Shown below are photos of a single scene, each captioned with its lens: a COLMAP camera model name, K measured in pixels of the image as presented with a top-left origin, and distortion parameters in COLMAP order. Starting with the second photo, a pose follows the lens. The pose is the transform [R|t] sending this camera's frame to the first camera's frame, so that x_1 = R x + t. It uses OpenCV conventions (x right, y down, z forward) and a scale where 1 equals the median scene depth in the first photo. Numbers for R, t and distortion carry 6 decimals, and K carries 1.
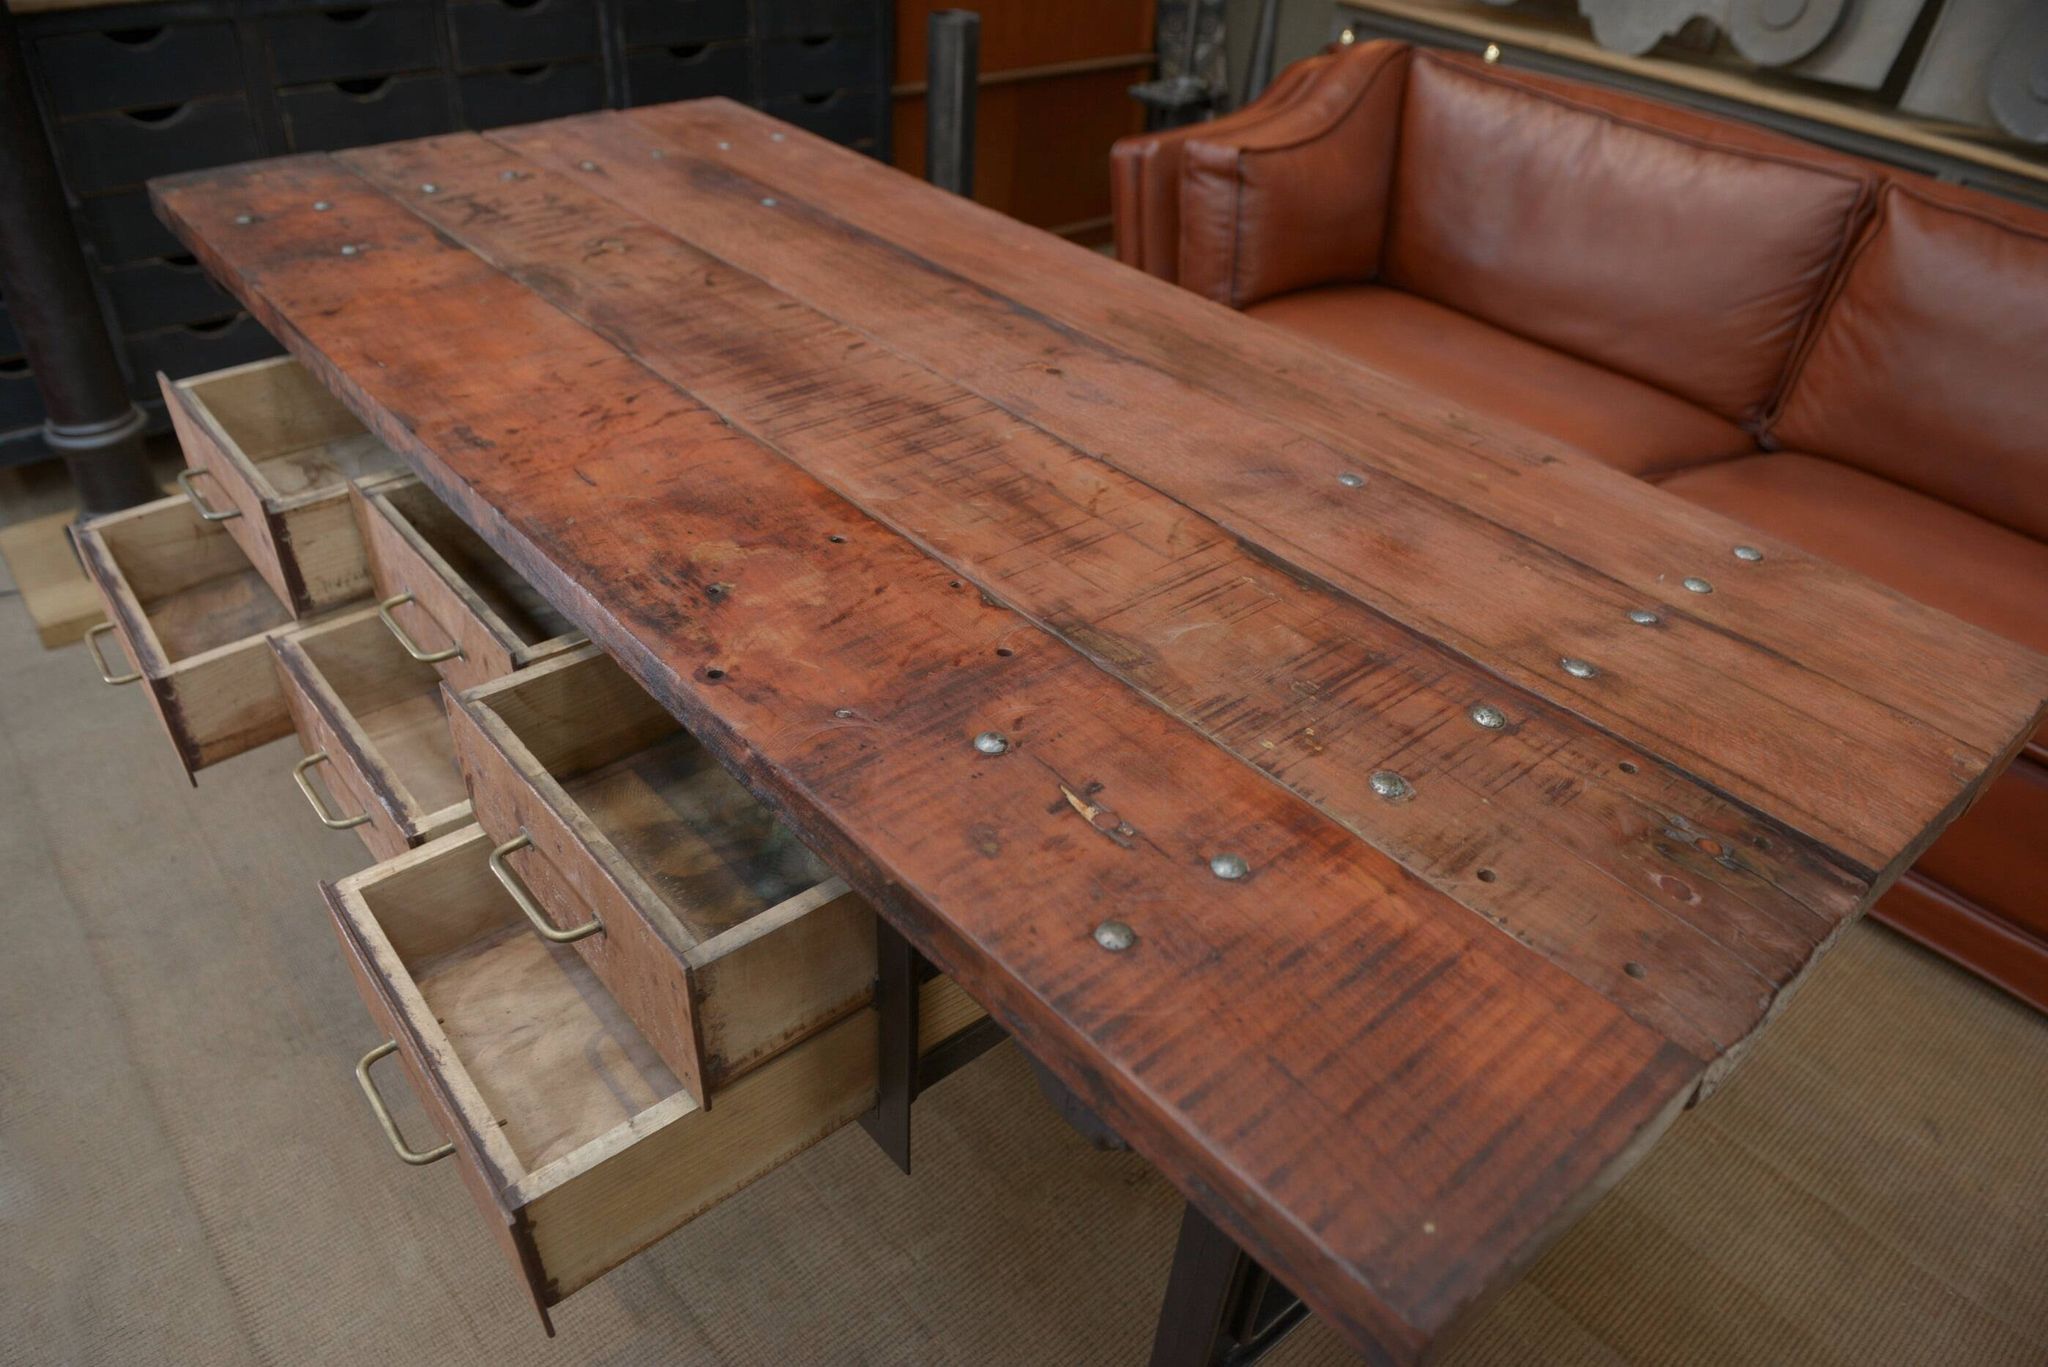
lens RADIAL K [[1352.2, 0, 1027.1], [0, 1352.2, 694.5], [0, 0, 1]] dist [-0.054601, -0.006931]
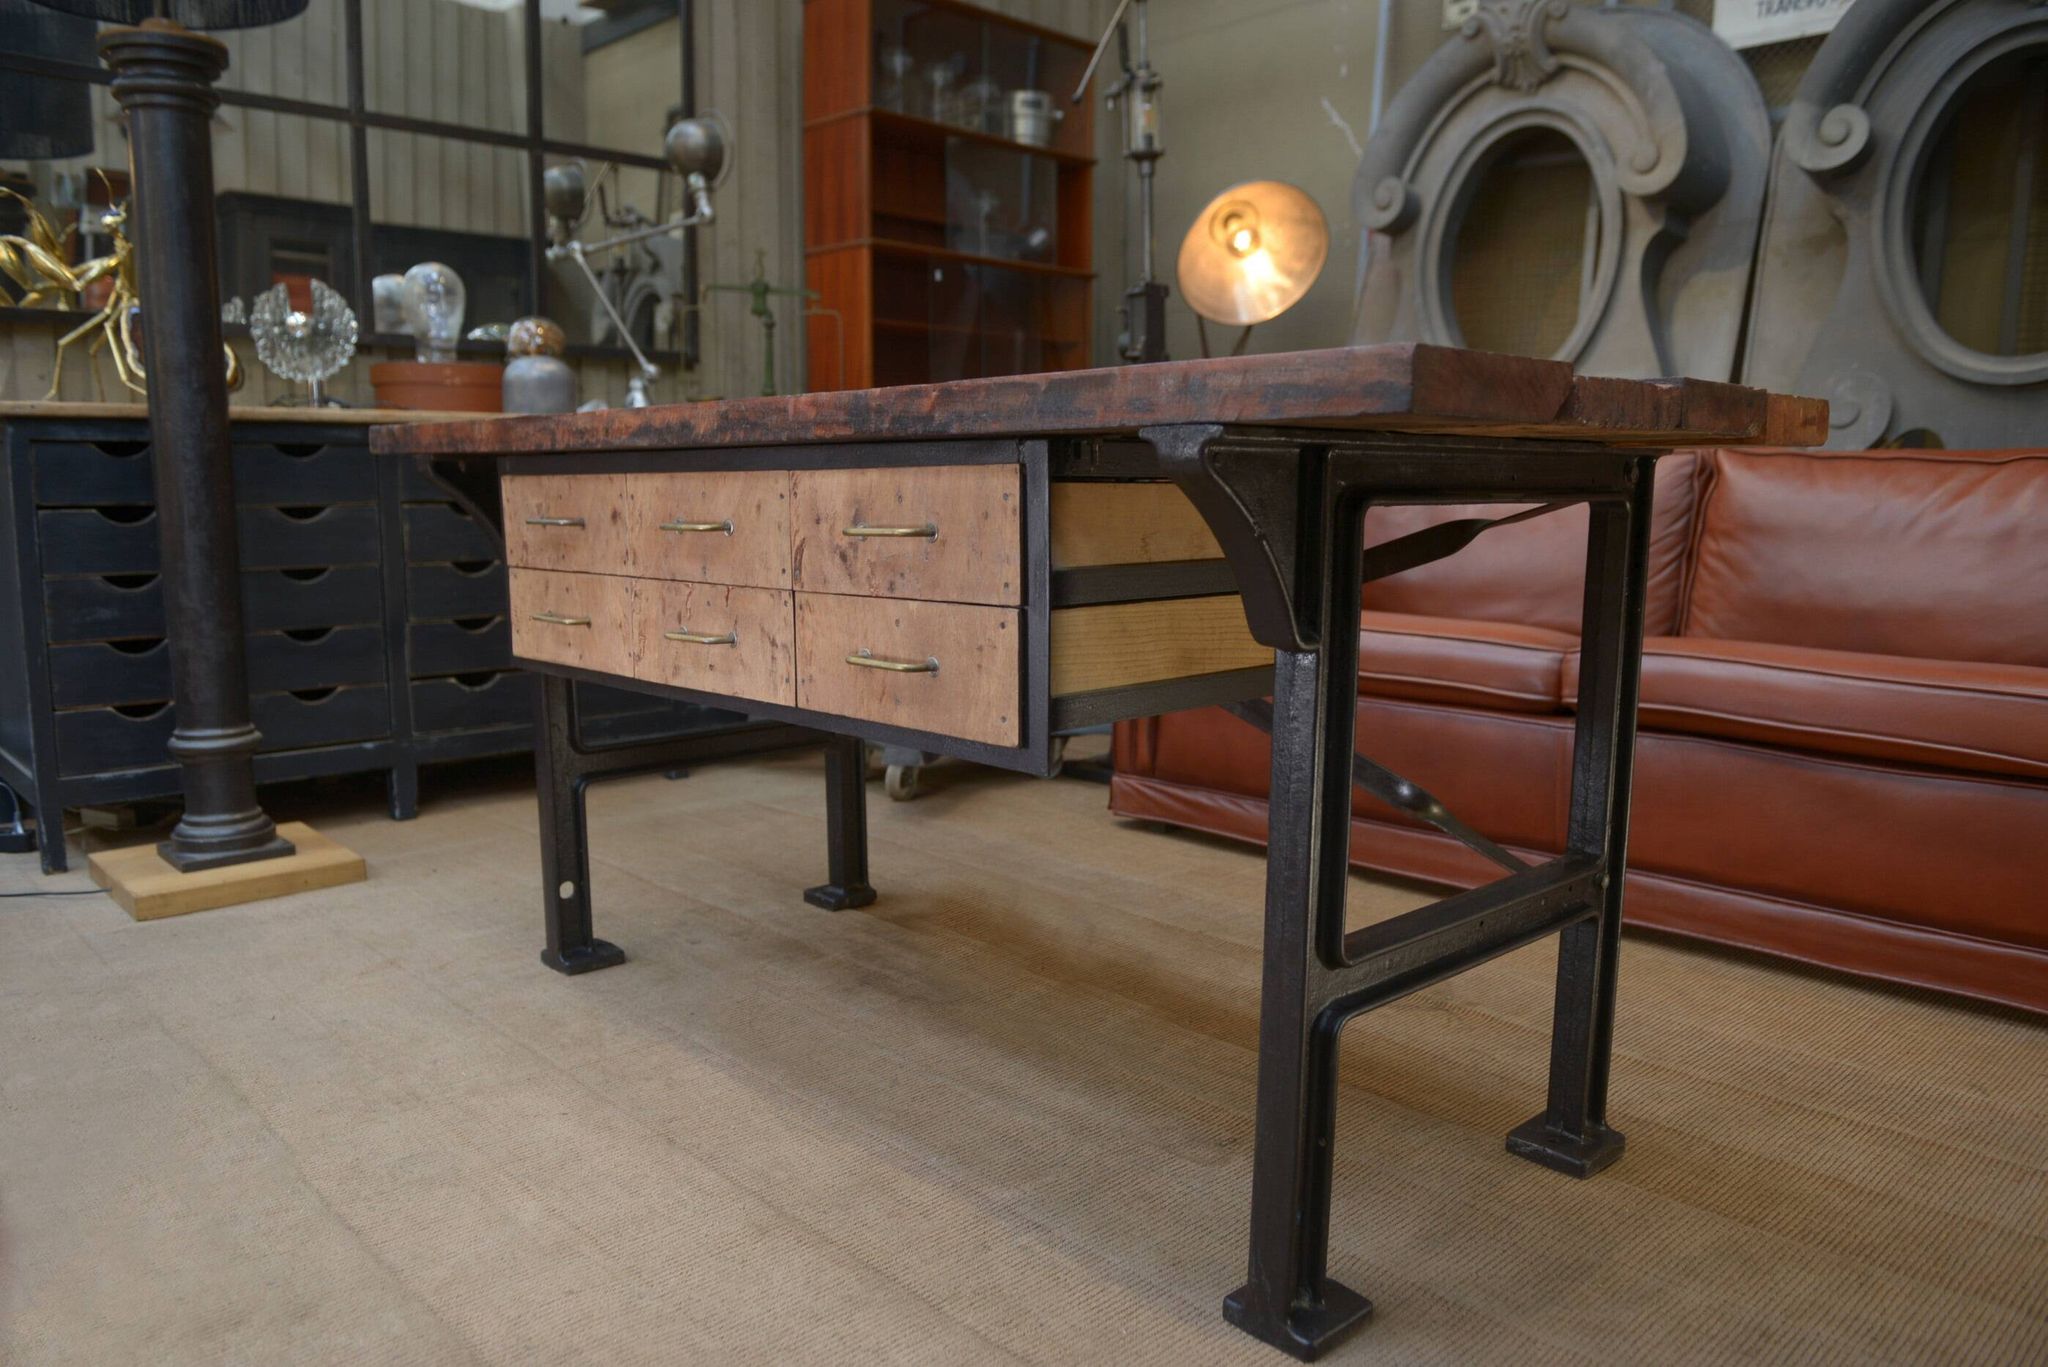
lens RADIAL K [[1431.1, 0, 1034.5], [0, 1431.1, 695.5], [0, 0, 1]] dist [-0.046890, 0.003976]
pose [[0.997014, -0.064123, 0.043035, -0.112460], [0.076725, 0.885809, -0.457664, 0.640156], [-0.008774, 0.459599, 0.888083, -0.156894]]
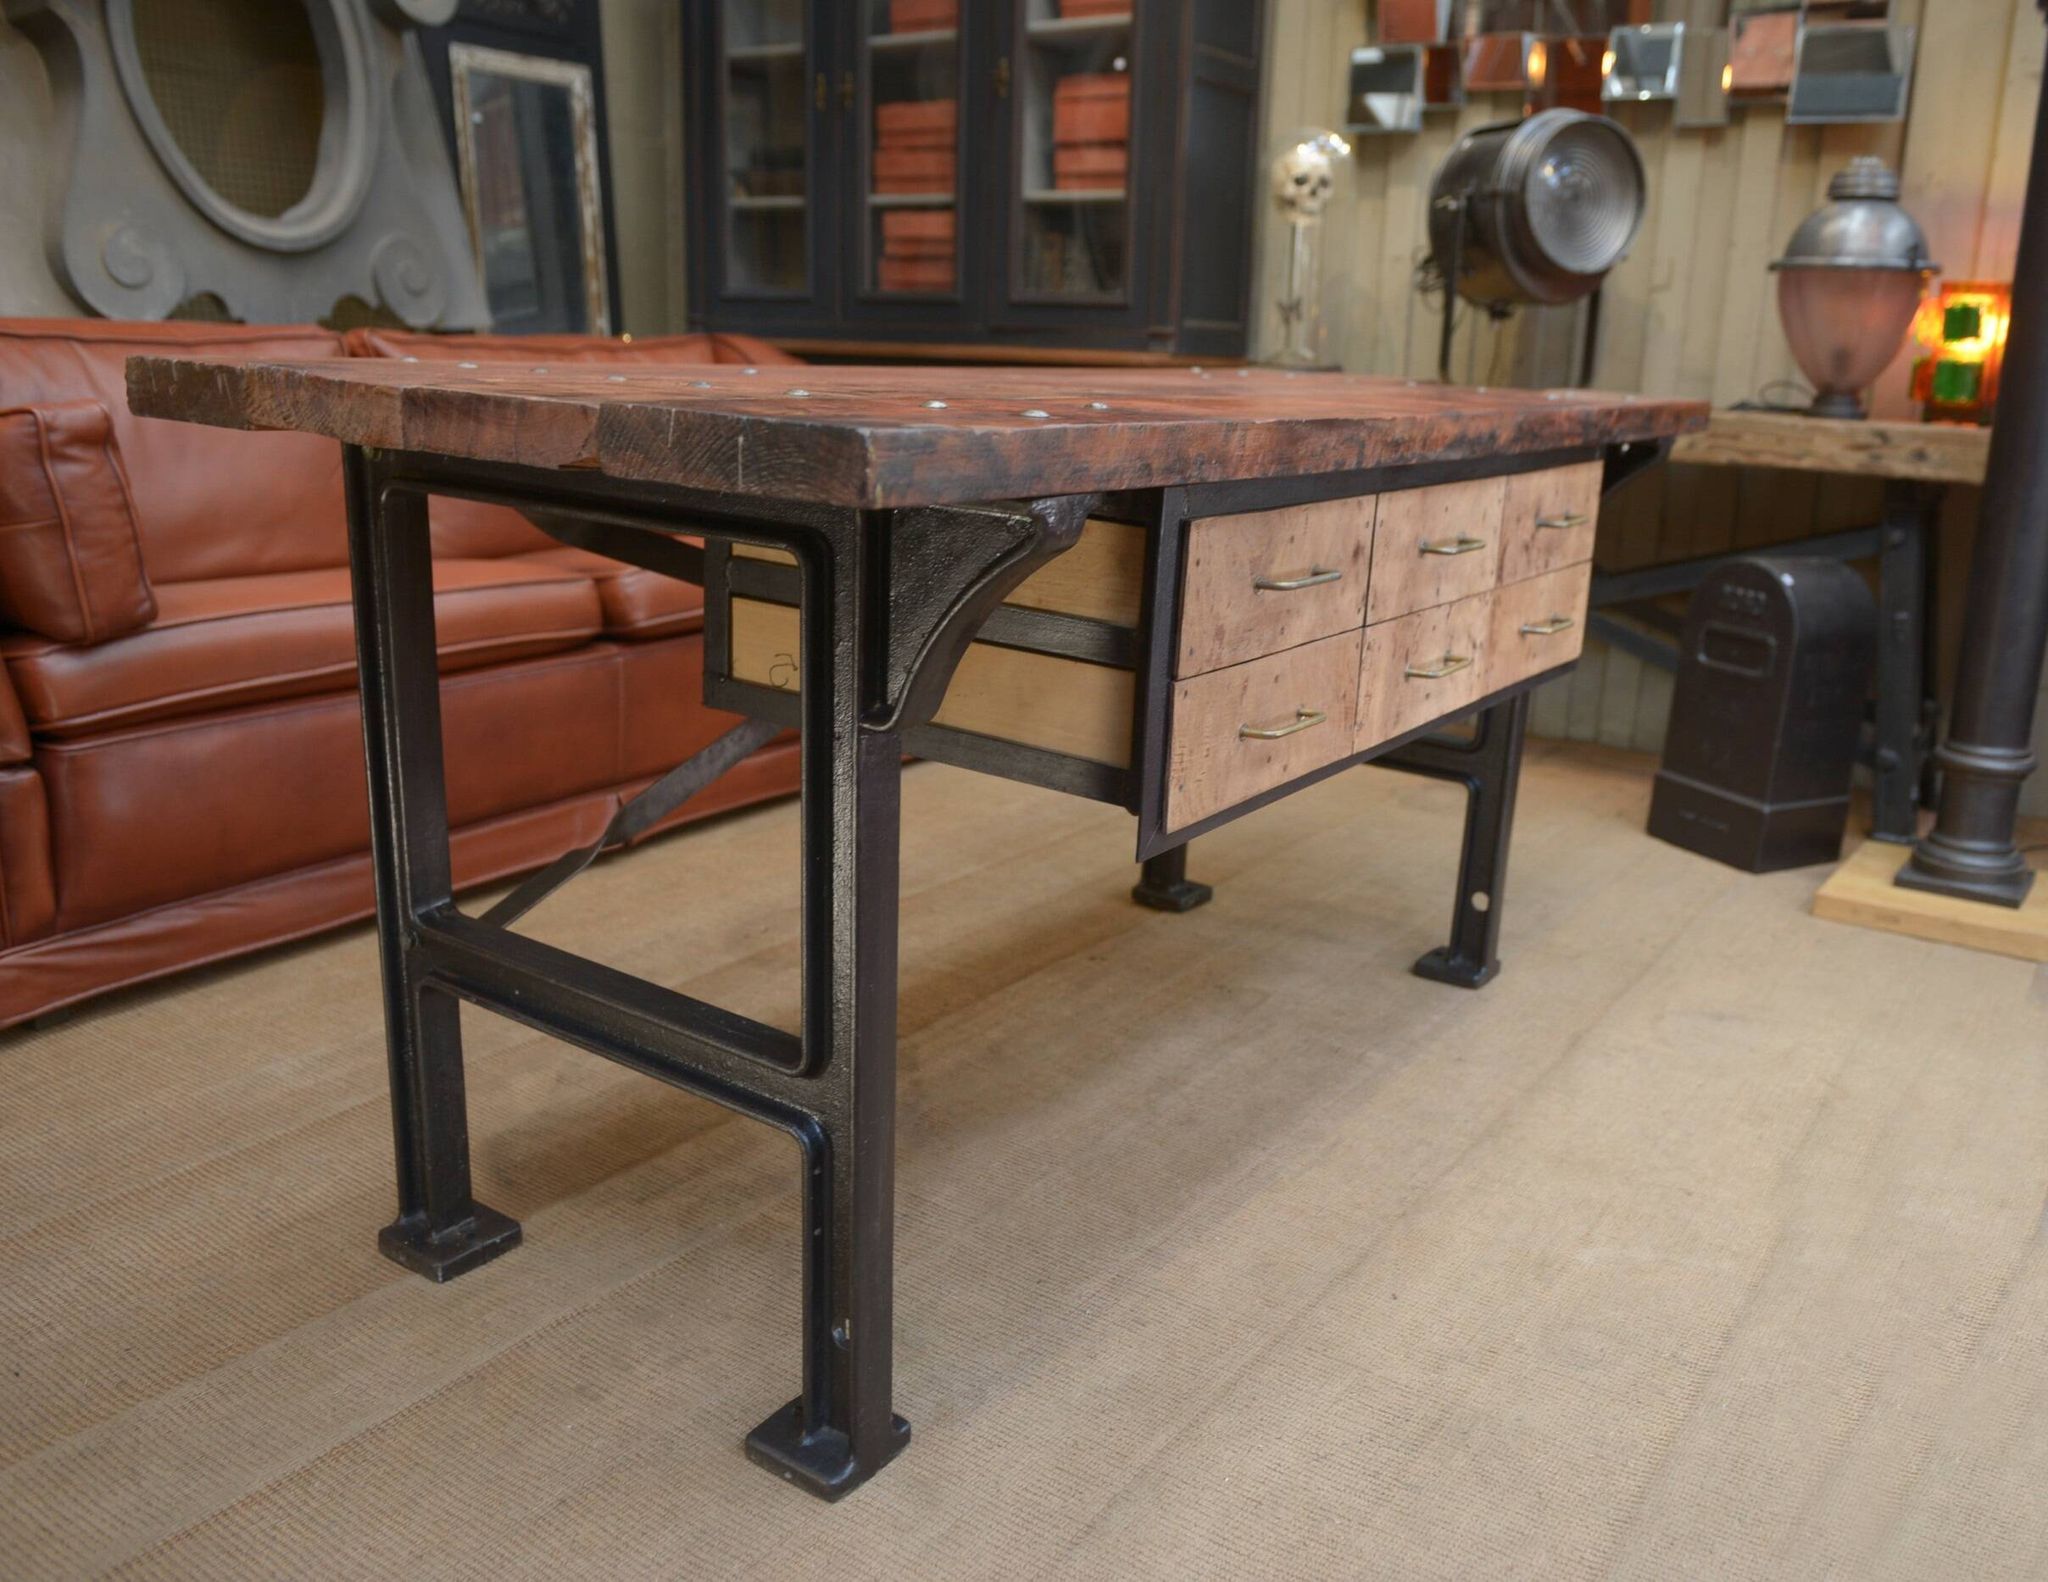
lens RADIAL K [[1695.9, 0, 1076.1], [0, 1695.9, 803.1], [0, 0, 1]] dist [-0.056003, 0.007851]
pose [[-0.253924, -0.332398, 0.908314, -1.506384], [0.516174, 0.747618, 0.417890, -0.602596], [-0.817978, 0.574960, -0.018263, 1.224511]]
